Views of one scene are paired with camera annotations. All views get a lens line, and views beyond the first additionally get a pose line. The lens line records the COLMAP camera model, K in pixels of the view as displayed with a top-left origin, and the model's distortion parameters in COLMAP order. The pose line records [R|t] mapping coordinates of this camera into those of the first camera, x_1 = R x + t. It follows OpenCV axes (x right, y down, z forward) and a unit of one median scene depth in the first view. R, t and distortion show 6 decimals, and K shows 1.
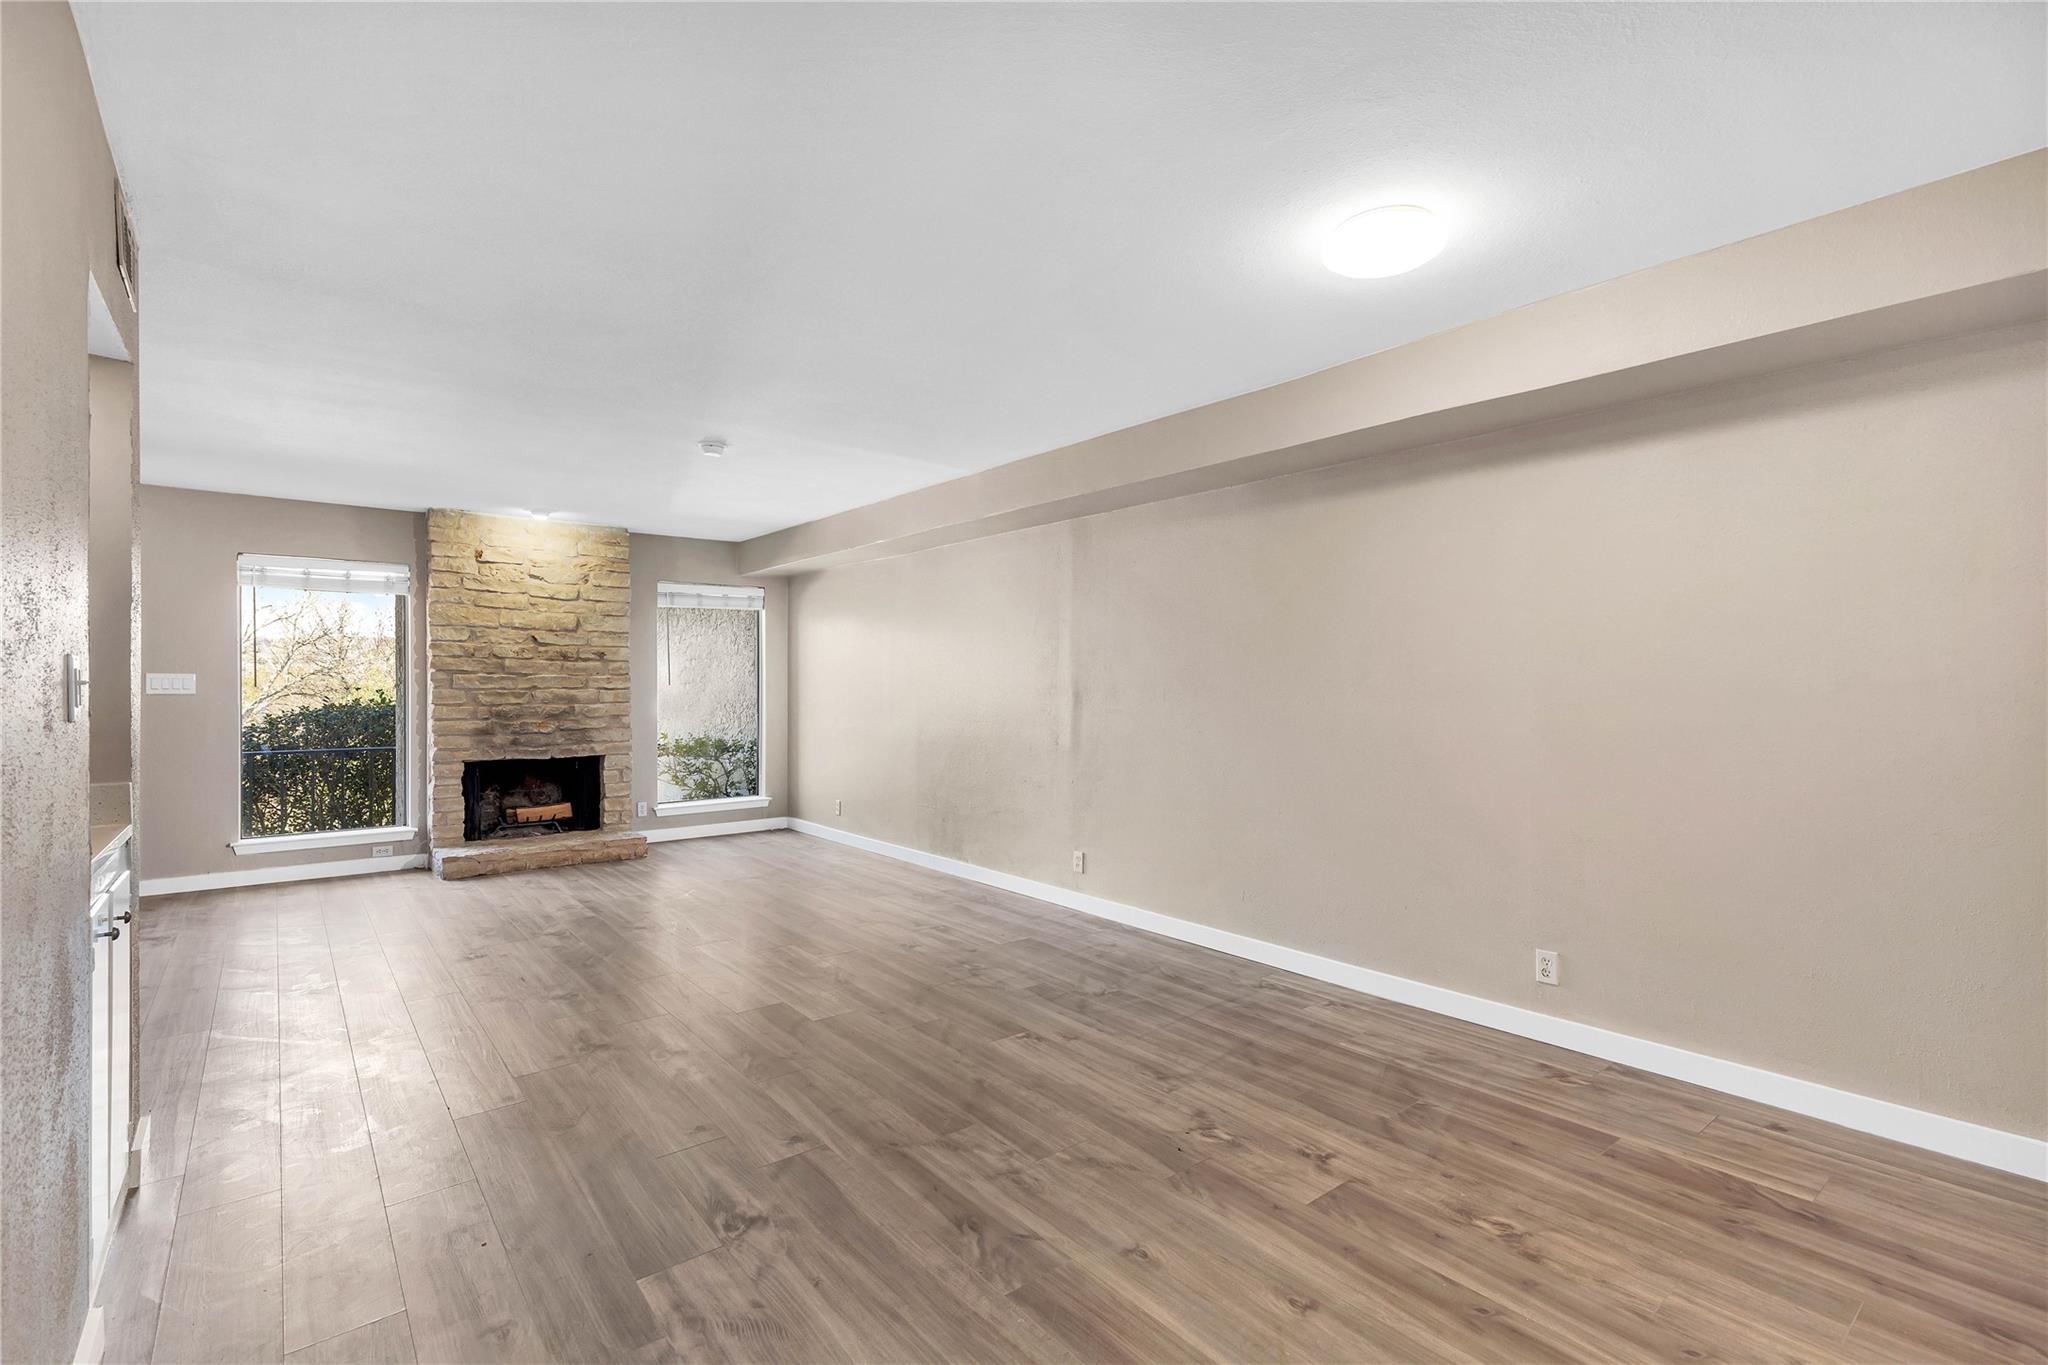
lens RADIAL K [[928.0, 0, 1037.1], [0, 928.0, 705.9], [0, 0, 1]] dist [0.007642, -0.001445]
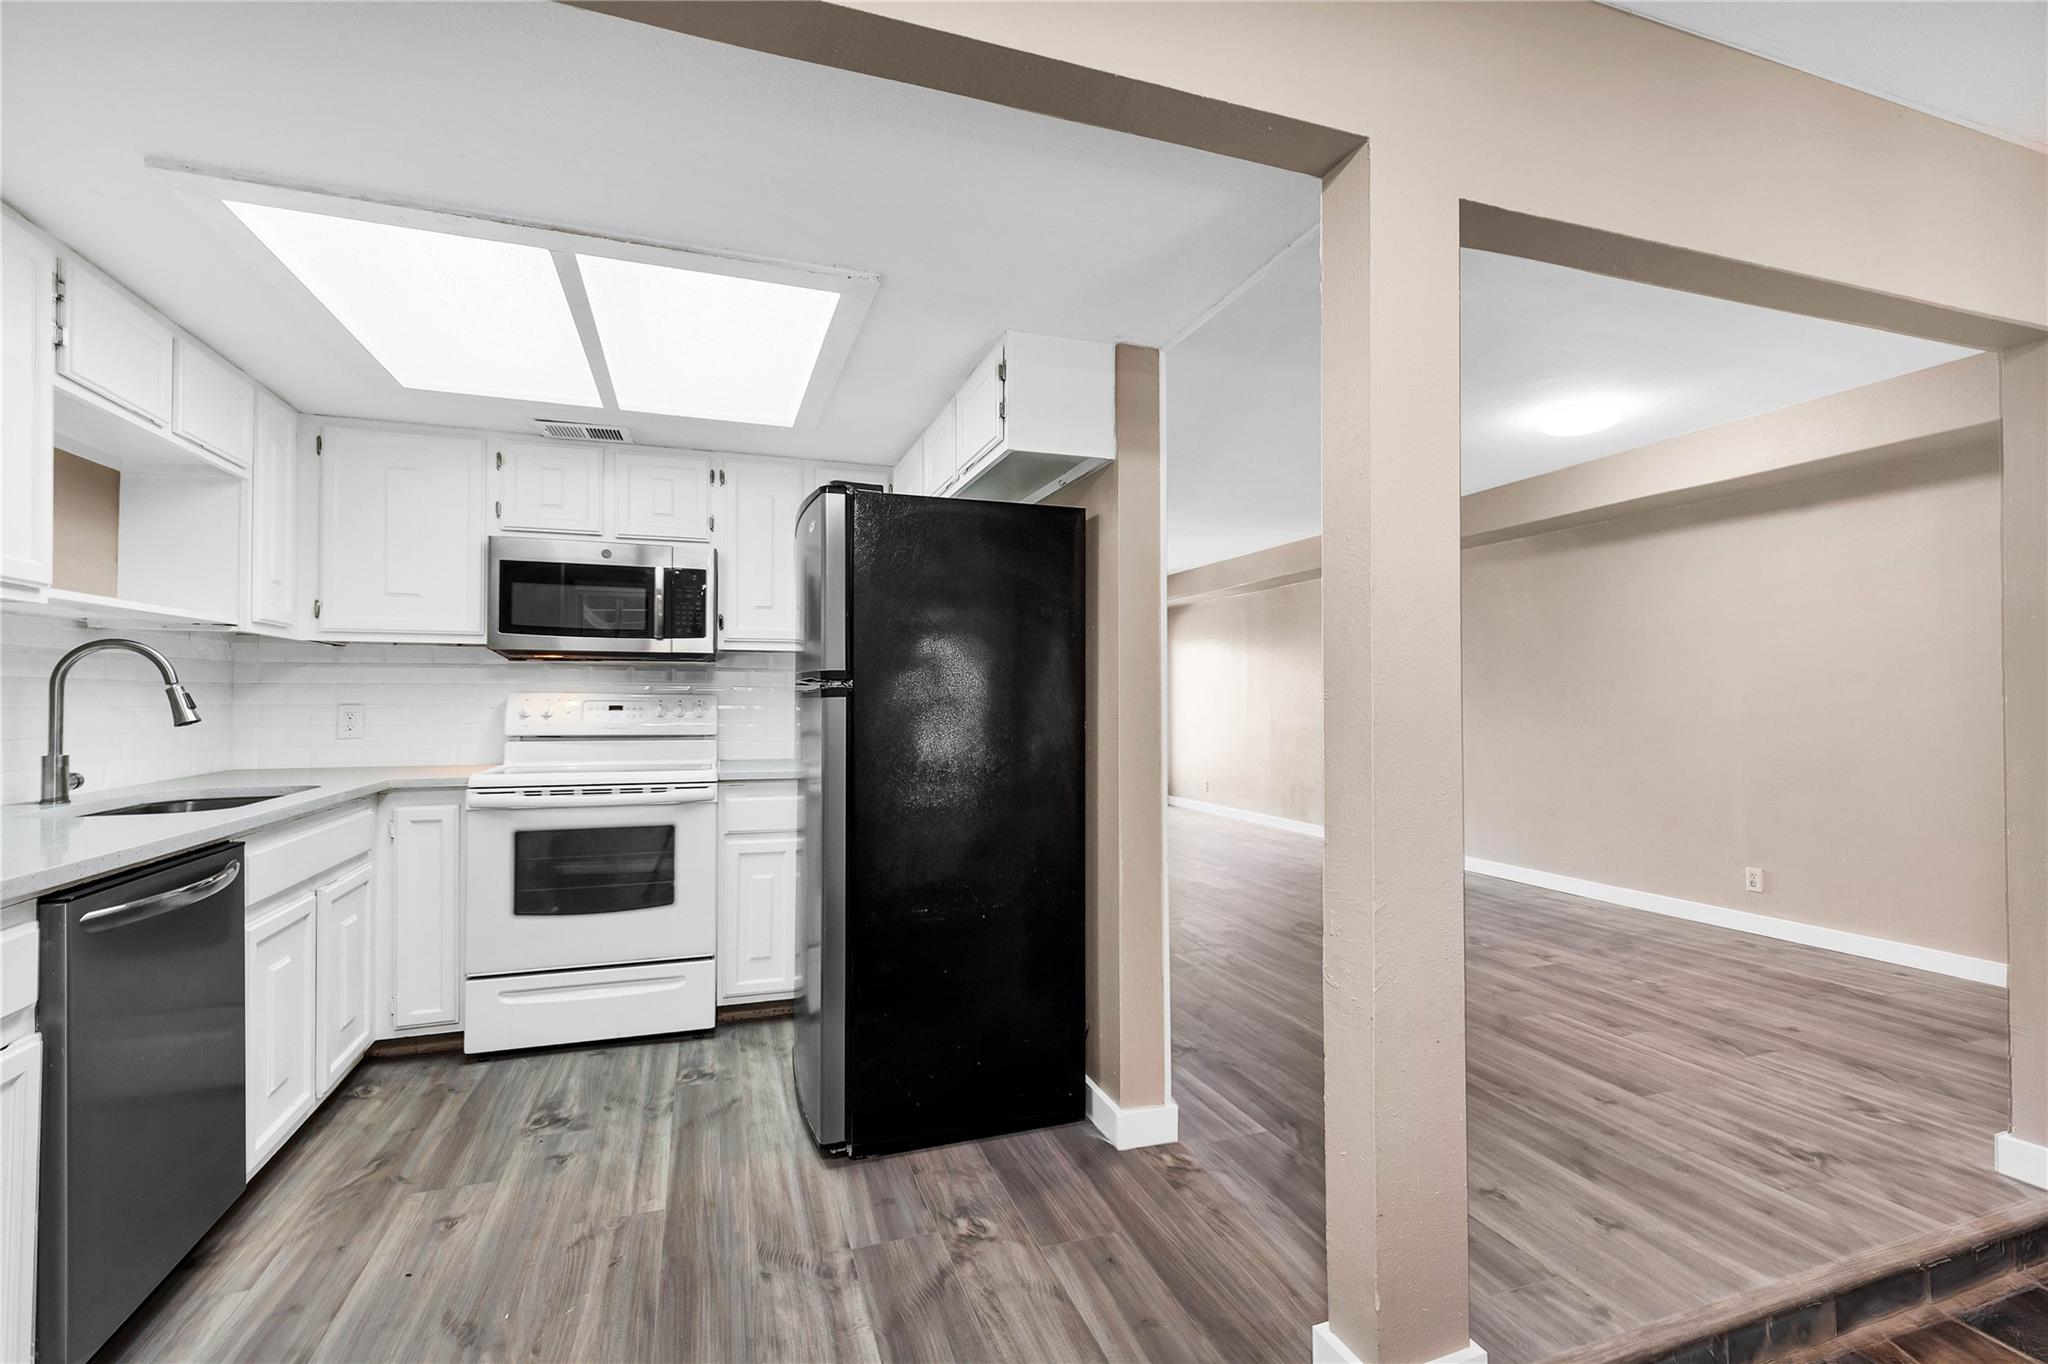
lens RADIAL K [[928.0, 0, 1041.1], [0, 928.0, 714.3], [0, 0, 1]] dist [0.007642, -0.001445]
pose [[0.943557, 0.011049, -0.331026, -0.006657], [-0.012334, 0.999922, -0.001783, 0.018621], [0.330981, 0.005765, 0.943620, -0.389900]]
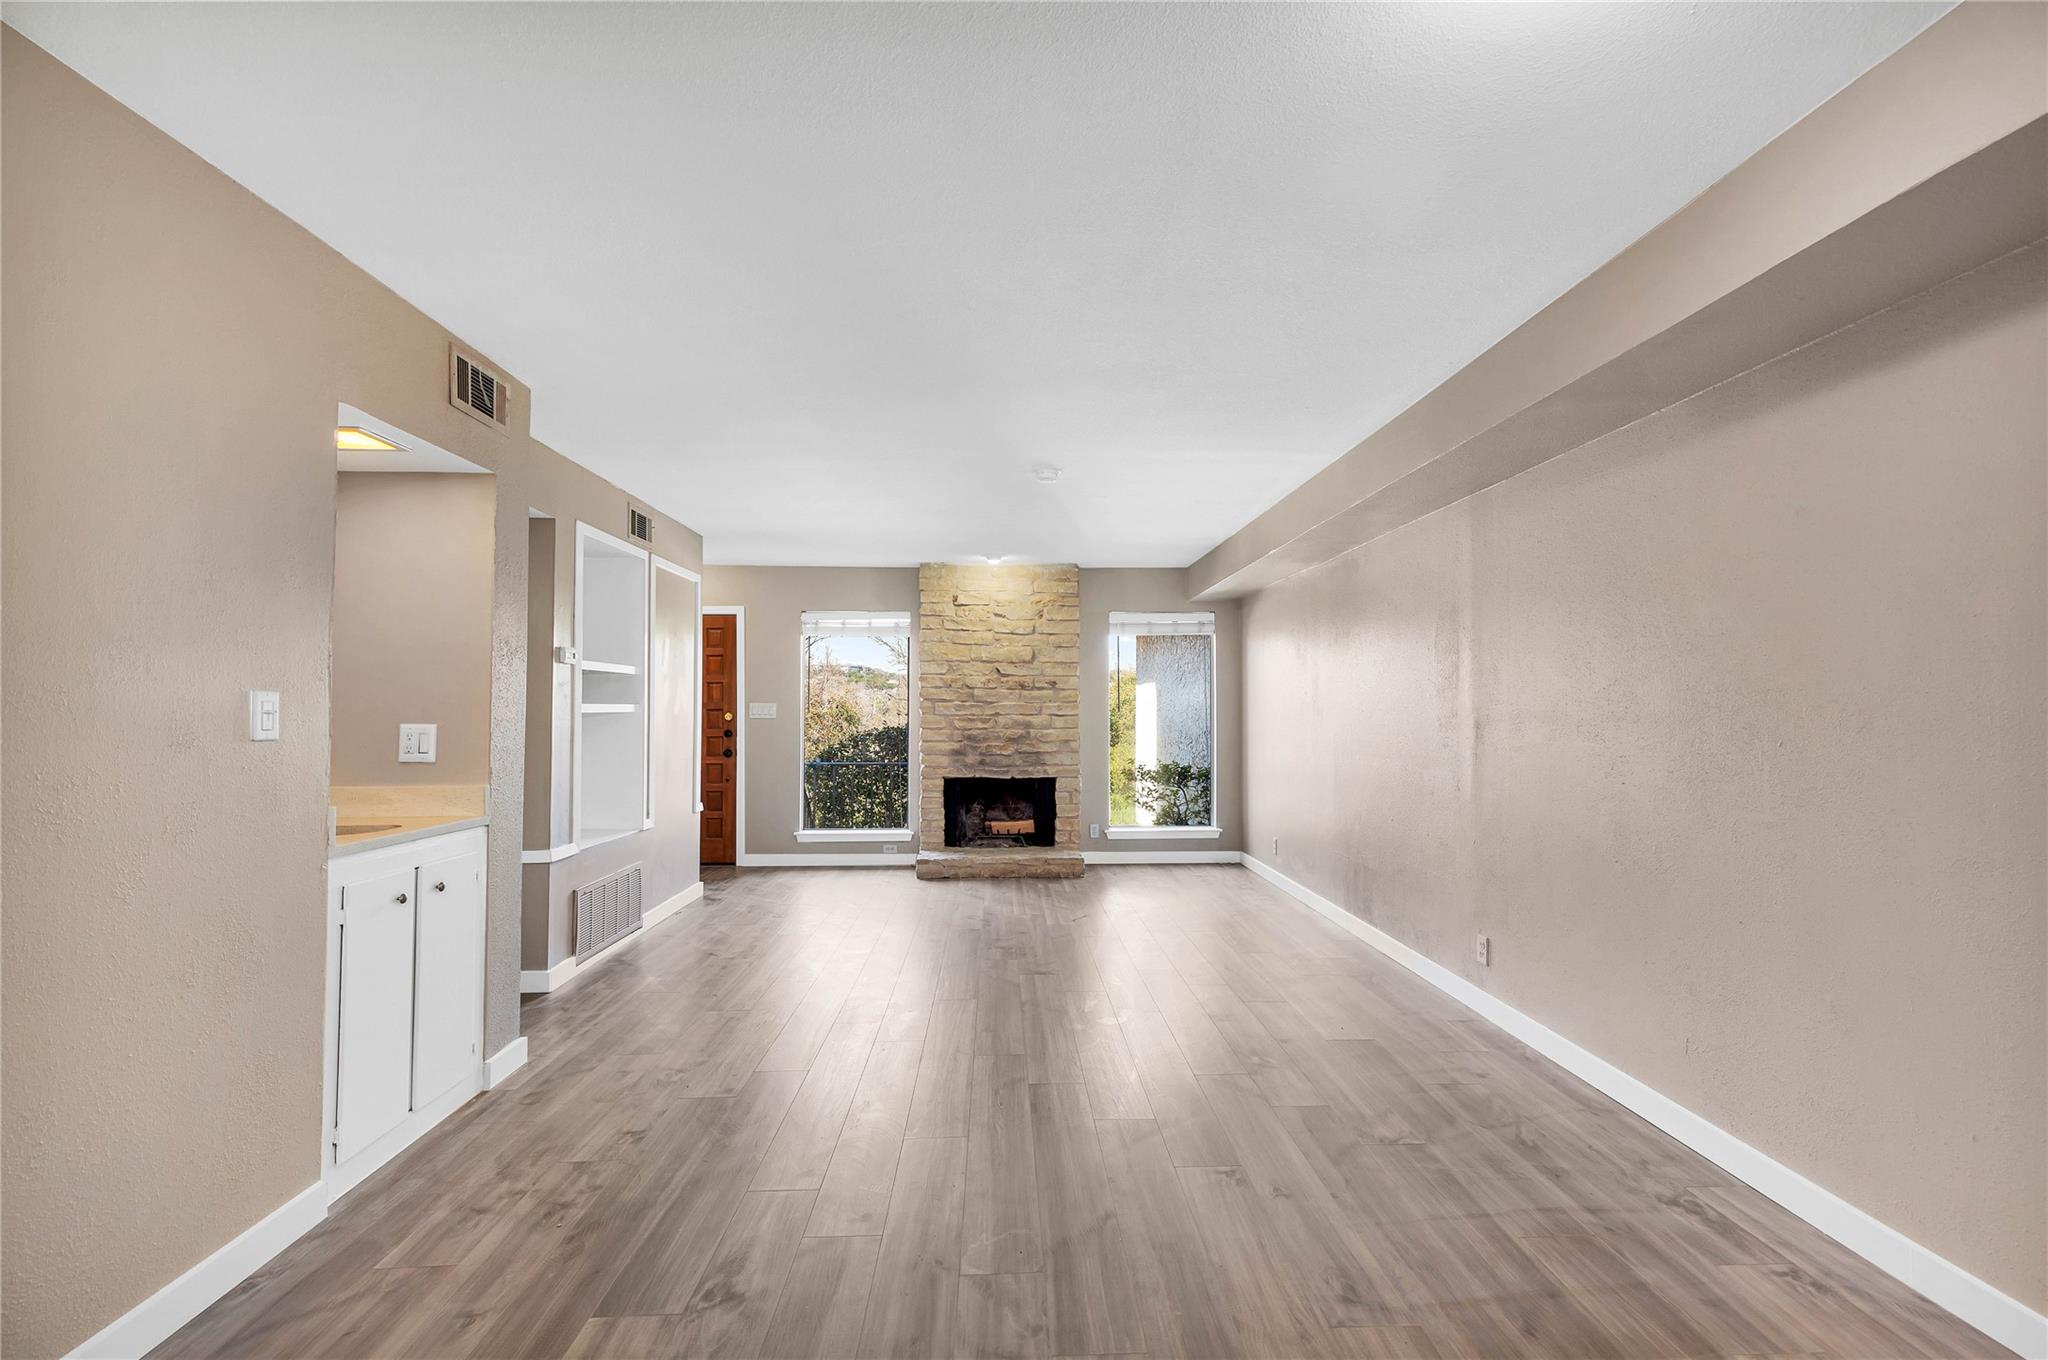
lens RADIAL K [[928.0, 0, 1032.9], [0, 928.0, 691.3], [0, 0, 1]] dist [0.007642, -0.001445]
pose [[0.798172, -0.012718, -0.602296, 0.173645], [-0.013109, 0.999174, -0.038471, -0.004957], [0.602287, 0.038601, 0.797346, 0.146978]]
